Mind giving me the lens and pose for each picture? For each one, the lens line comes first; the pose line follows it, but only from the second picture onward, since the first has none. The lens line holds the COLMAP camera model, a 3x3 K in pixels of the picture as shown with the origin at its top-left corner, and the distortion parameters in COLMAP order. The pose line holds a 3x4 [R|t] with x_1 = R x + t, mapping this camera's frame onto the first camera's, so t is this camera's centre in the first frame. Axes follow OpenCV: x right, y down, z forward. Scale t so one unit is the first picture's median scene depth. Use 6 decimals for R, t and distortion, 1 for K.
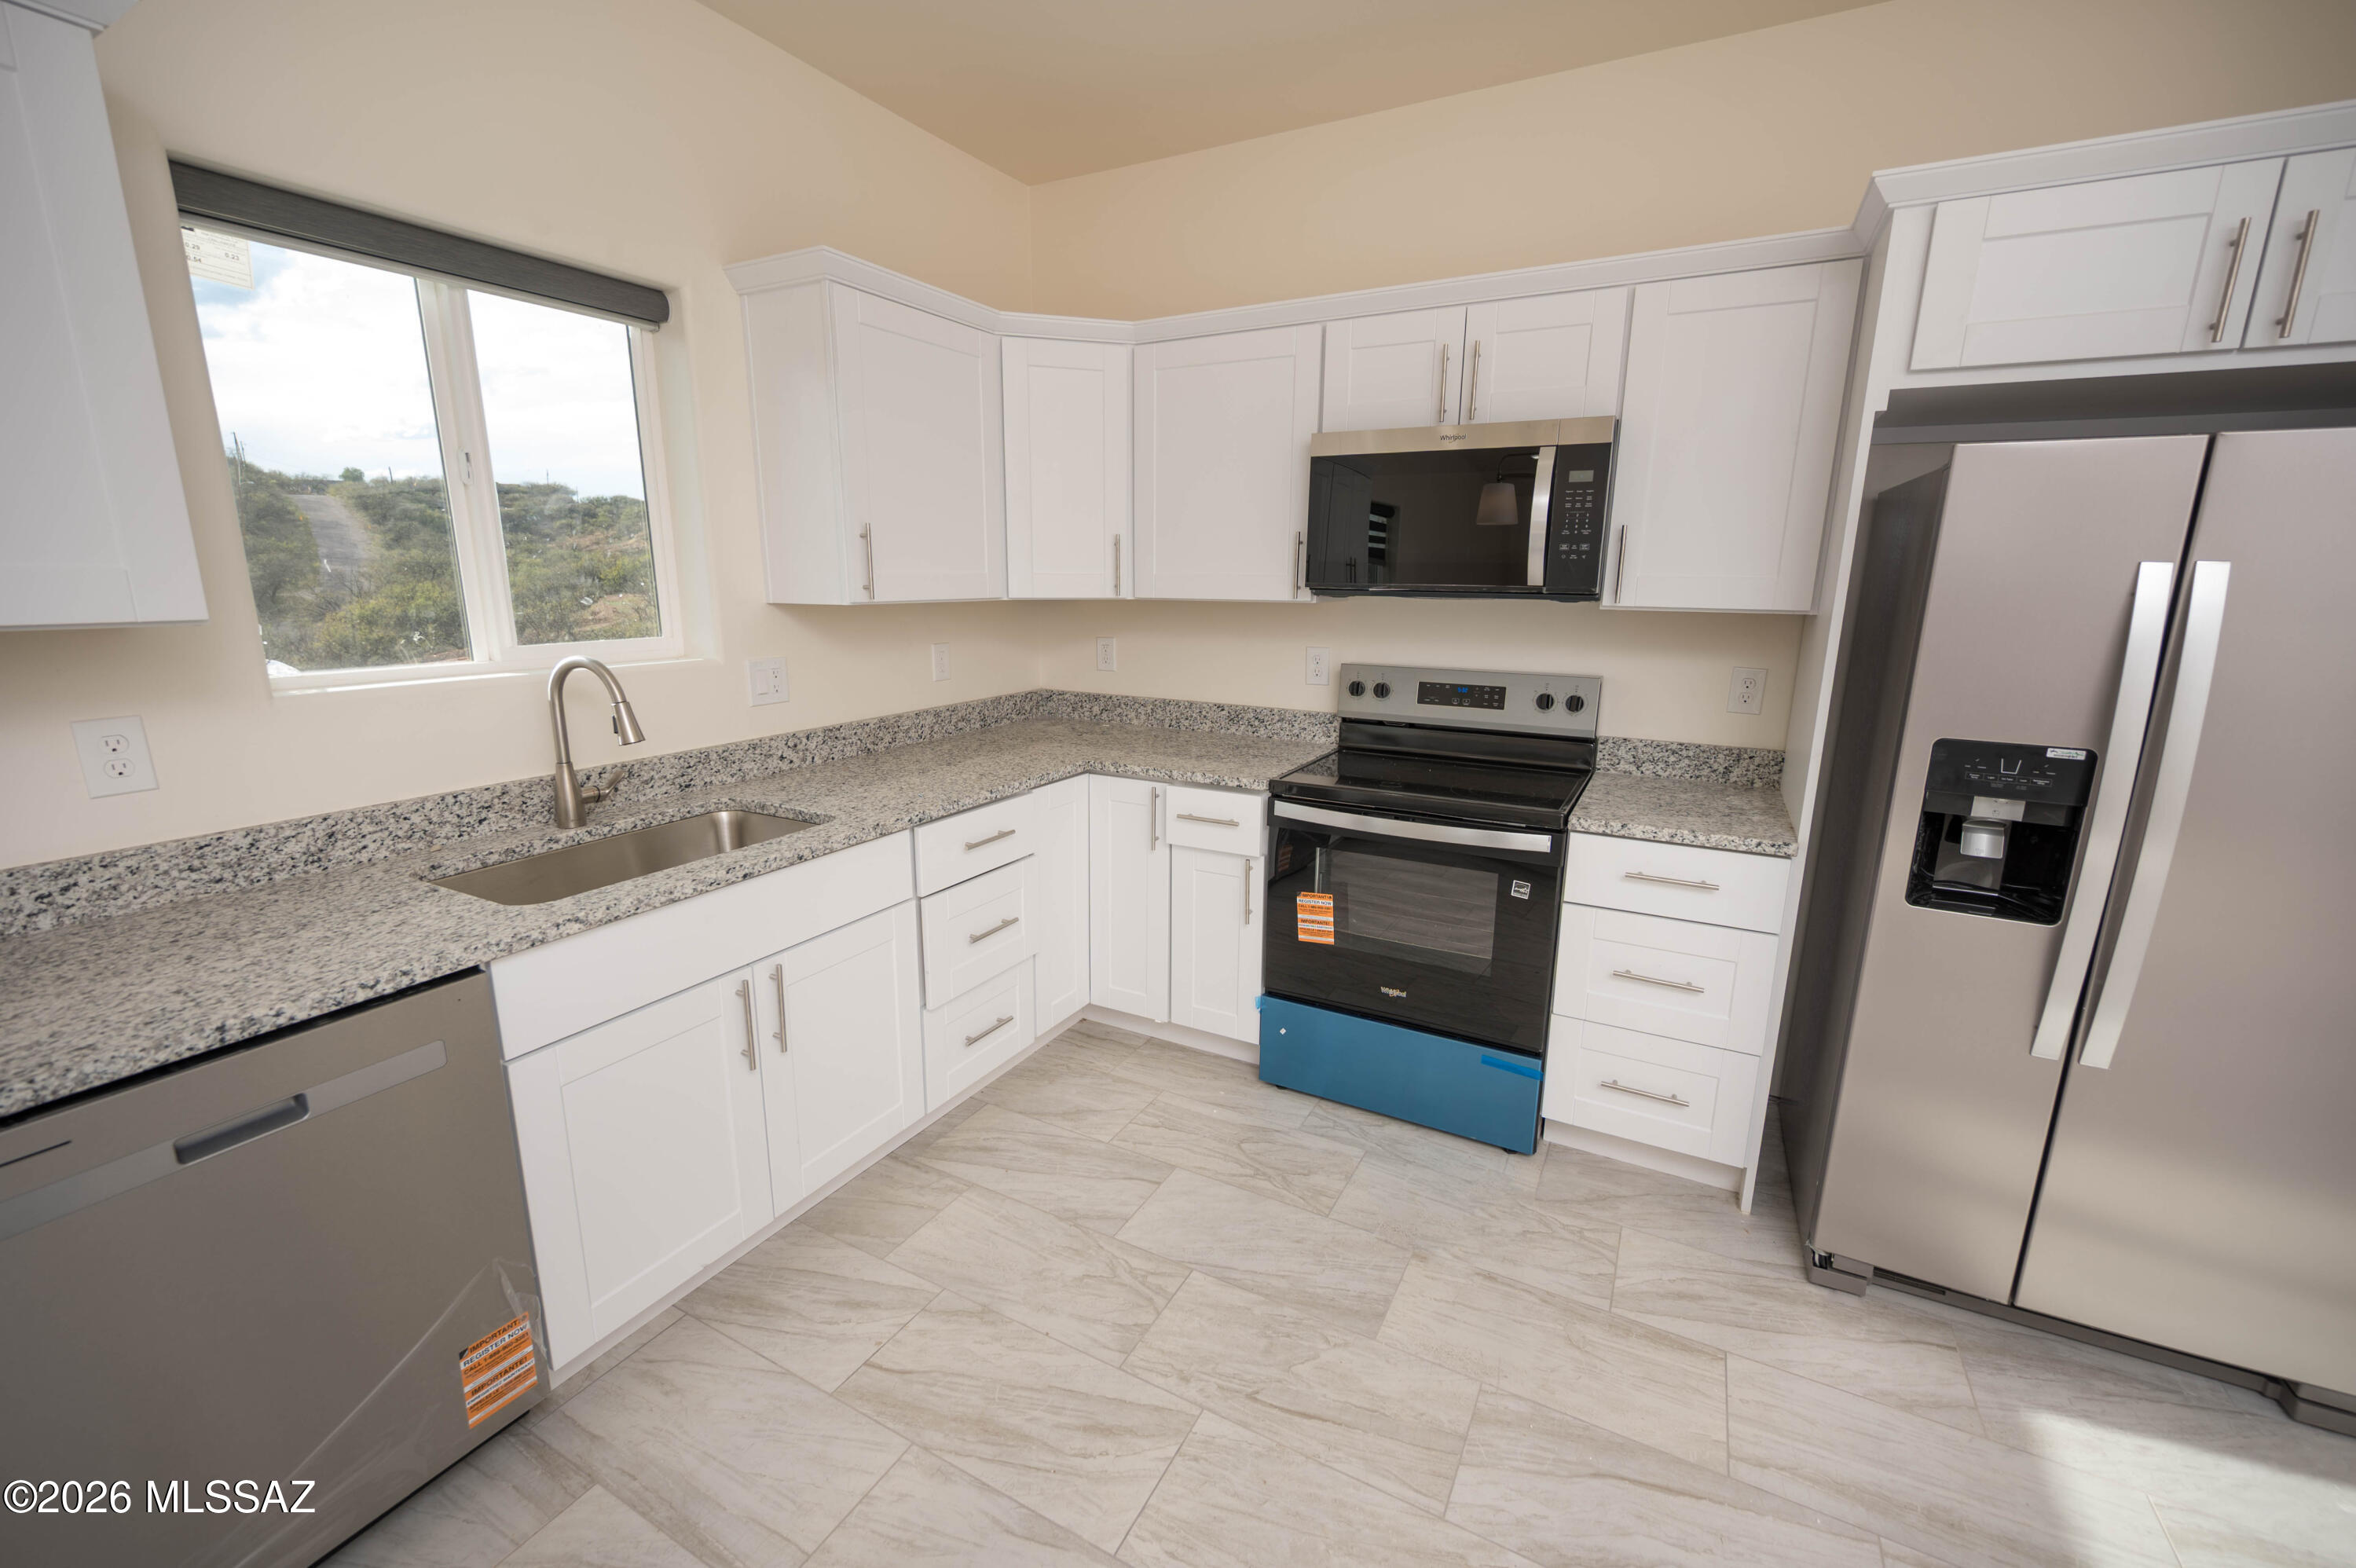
lens RADIAL K [[960.4, 0, 1169.7], [0, 960.4, 785.5], [0, 0, 1]] dist [0.000014, 0.000125]
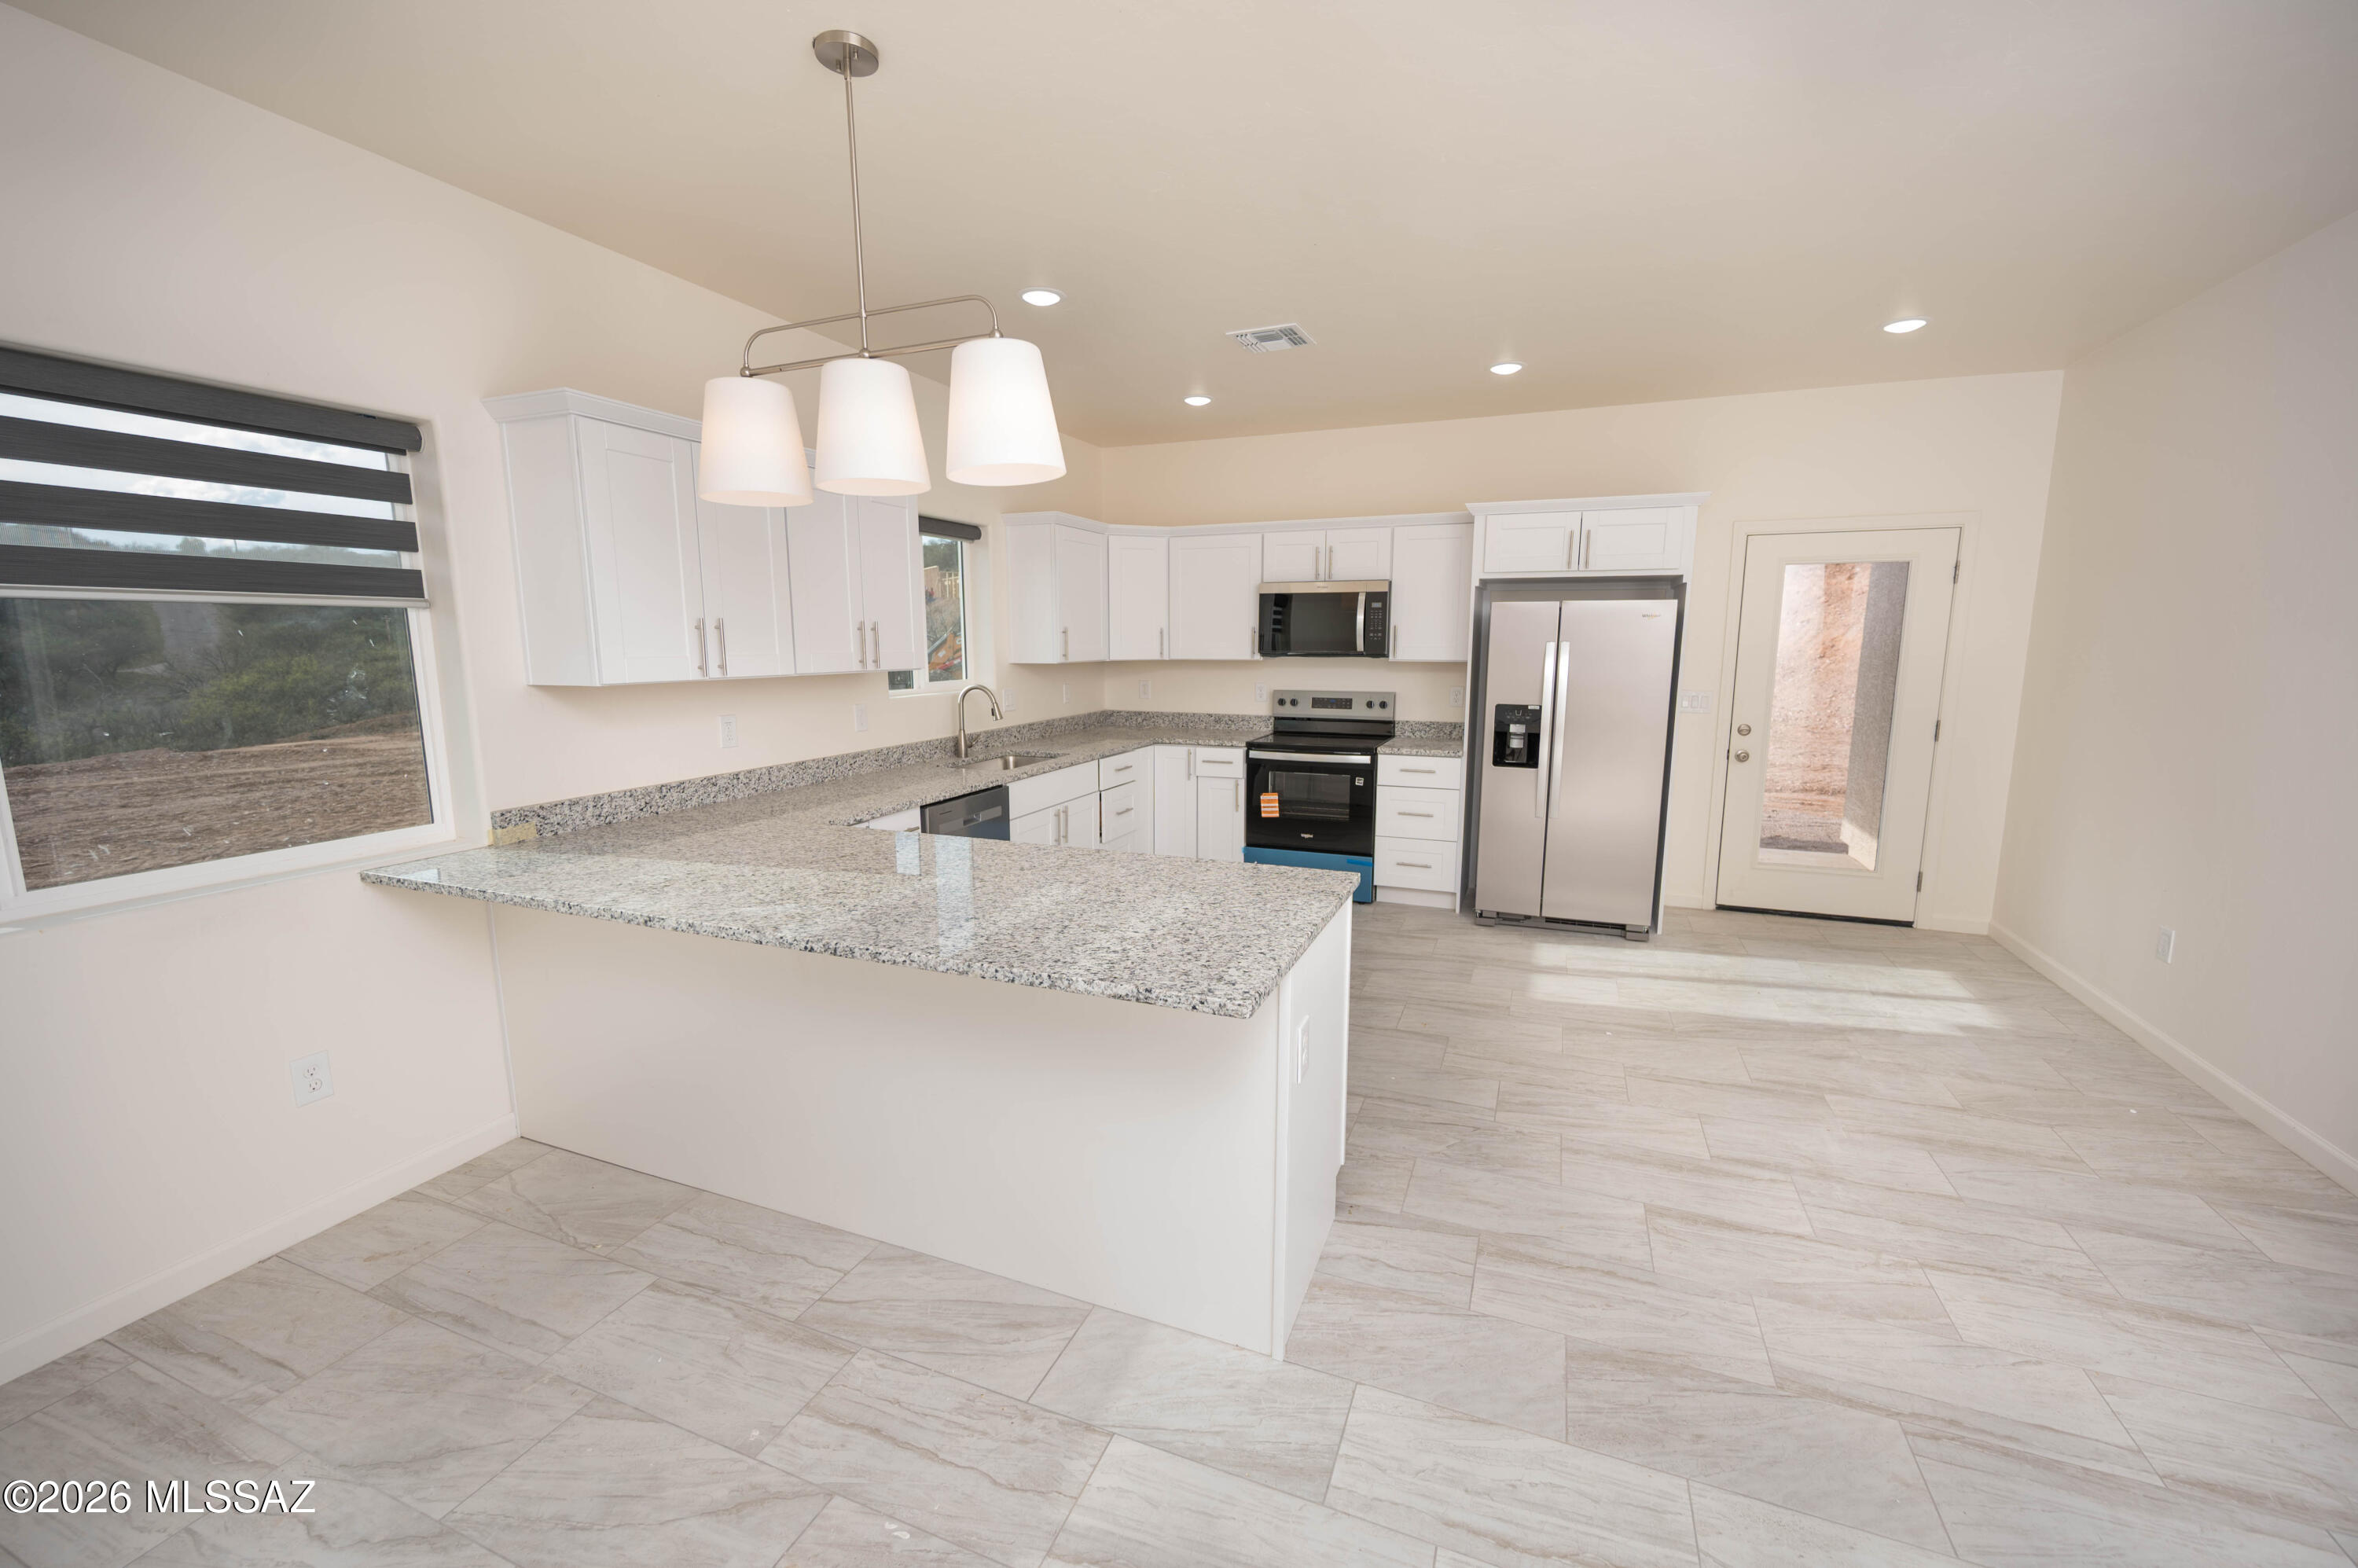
lens RADIAL K [[947.5, 0, 1163.5], [0, 947.5, 789.0], [0, 0, 1]] dist [0.000695, -0.000042]
pose [[0.994007, -0.026283, 0.106112, -0.339146], [0.032605, 0.997767, -0.058294, 0.239662], [-0.104343, 0.061404, 0.992644, -1.189337]]
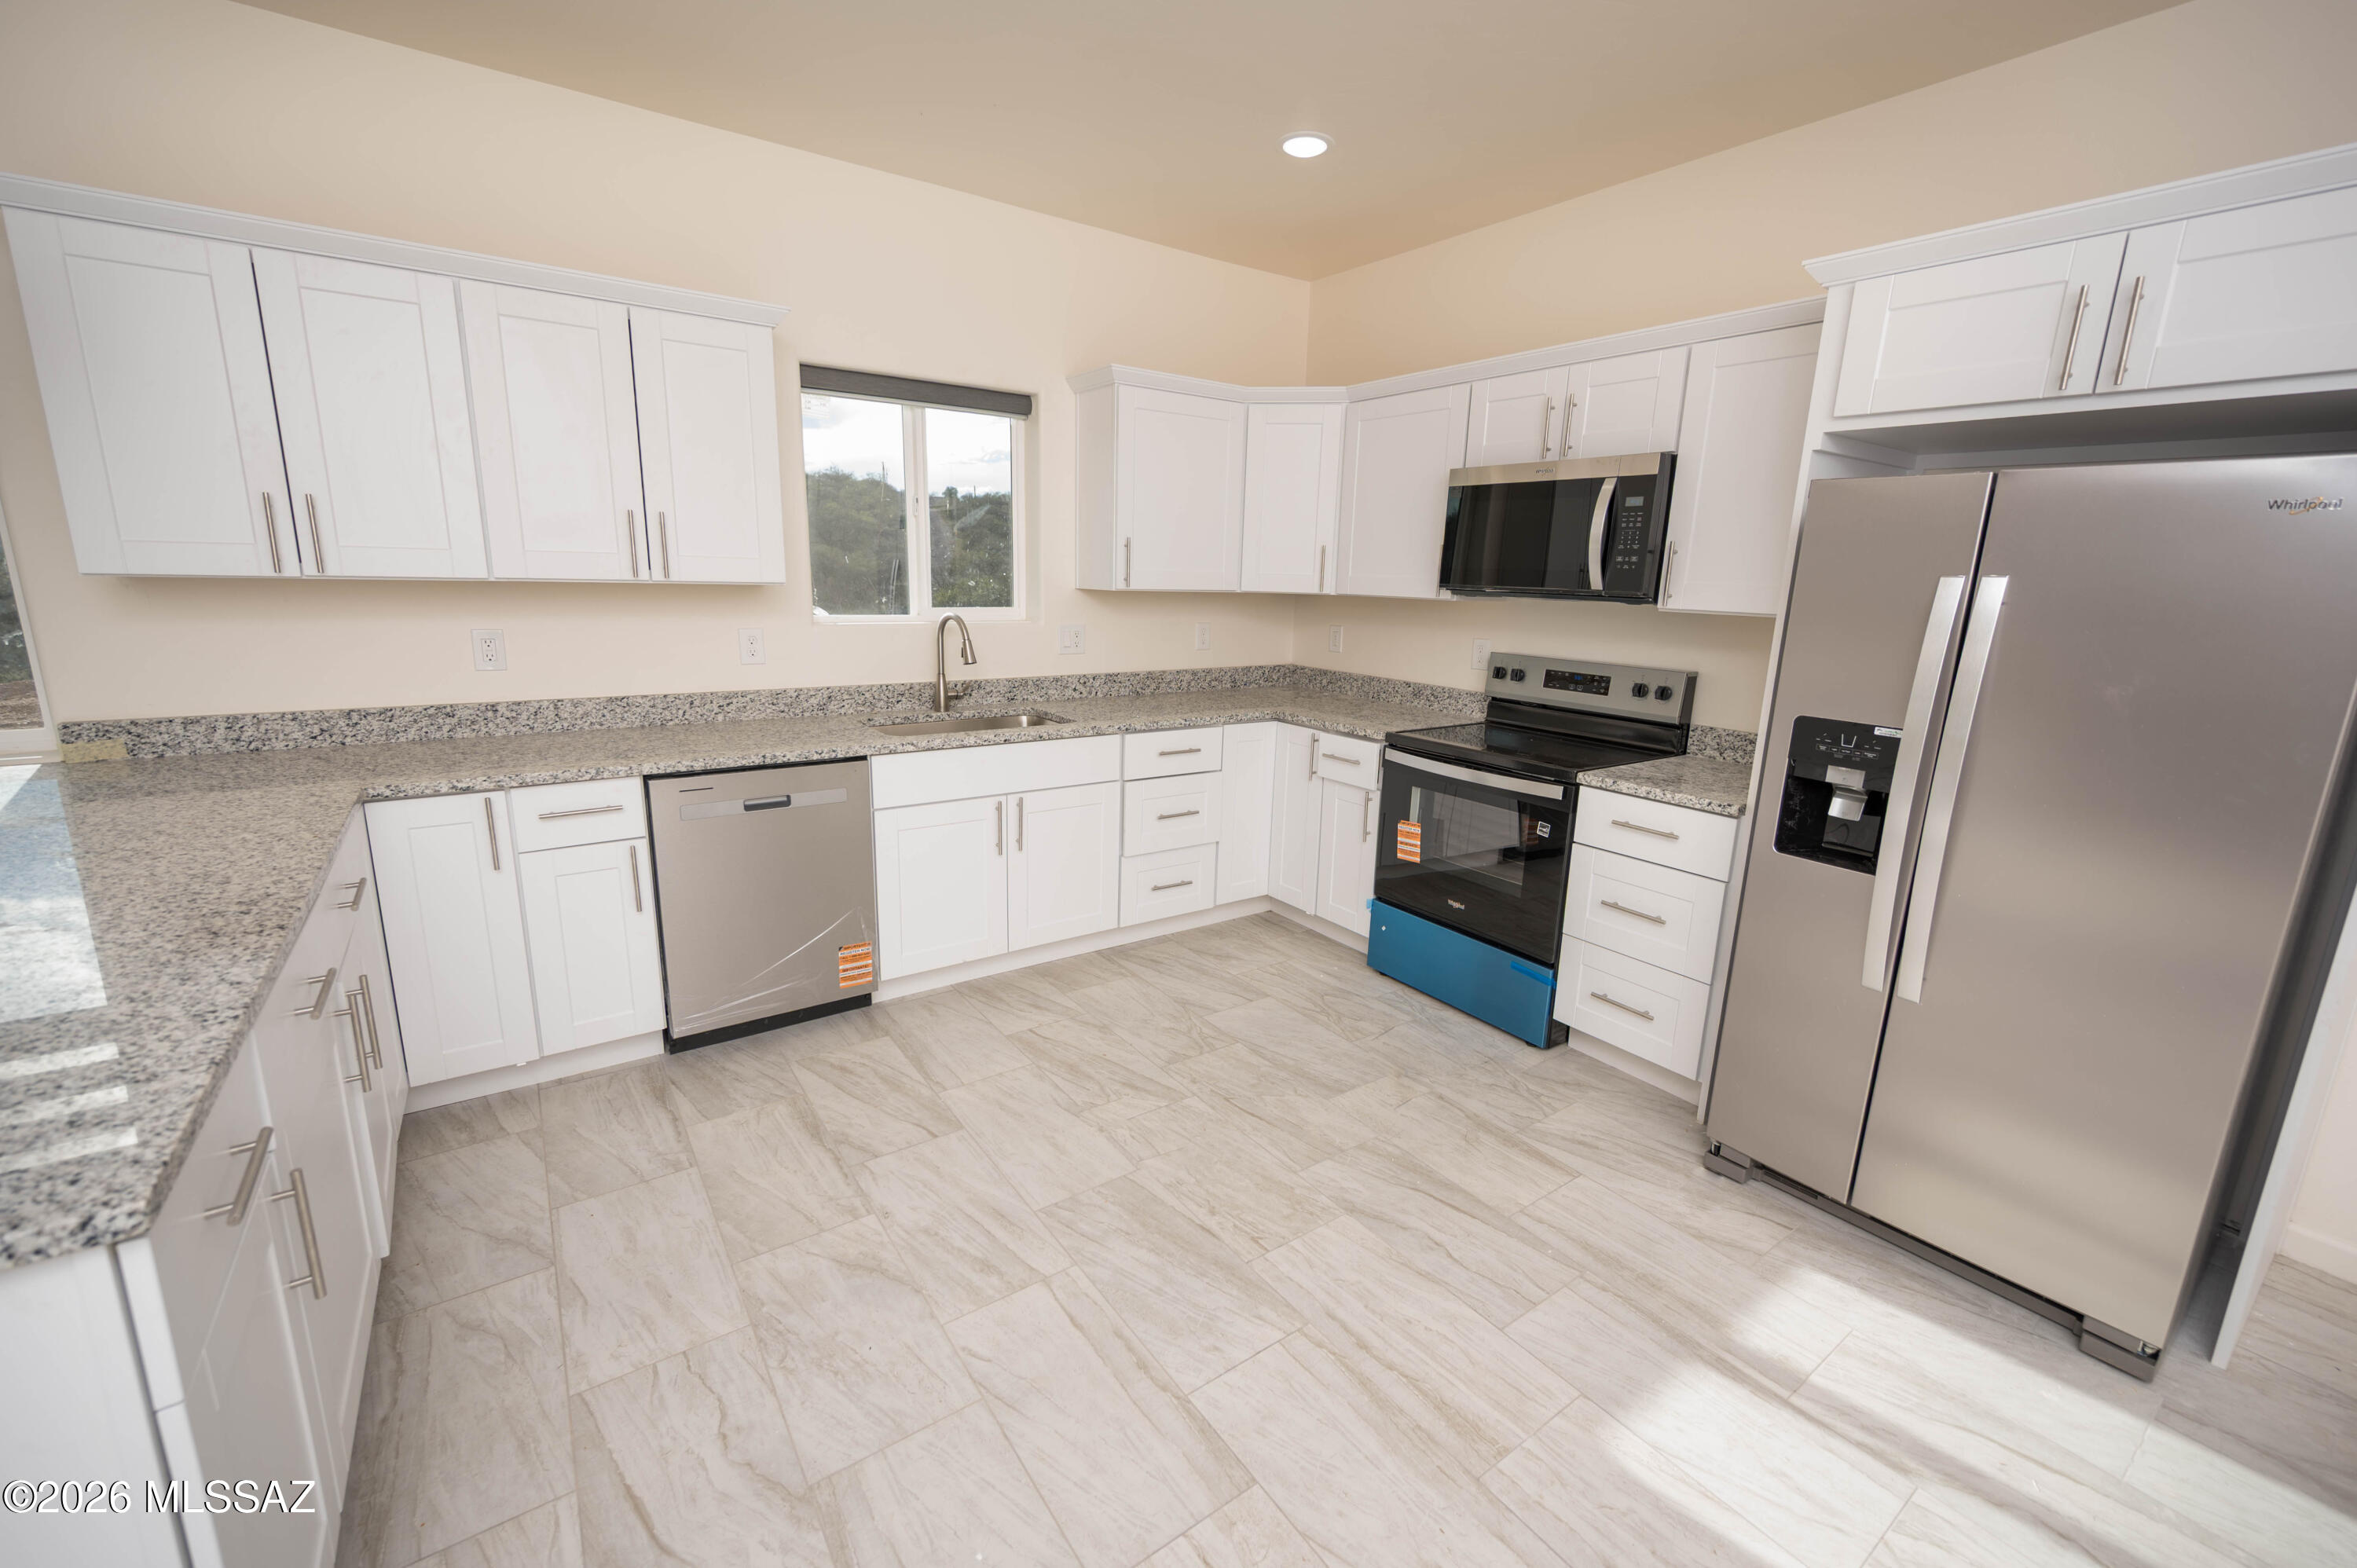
lens RADIAL K [[948.2, 0, 1178.5], [0, 948.2, 784.0], [0, 0, 1]] dist [-0.000508, -0.000440]
pose [[0.898397, 0.113889, -0.424160, 0.447067], [-0.116178, 0.993016, 0.020557, 0.077852], [0.423539, 0.030810, 0.905354, -0.325230]]
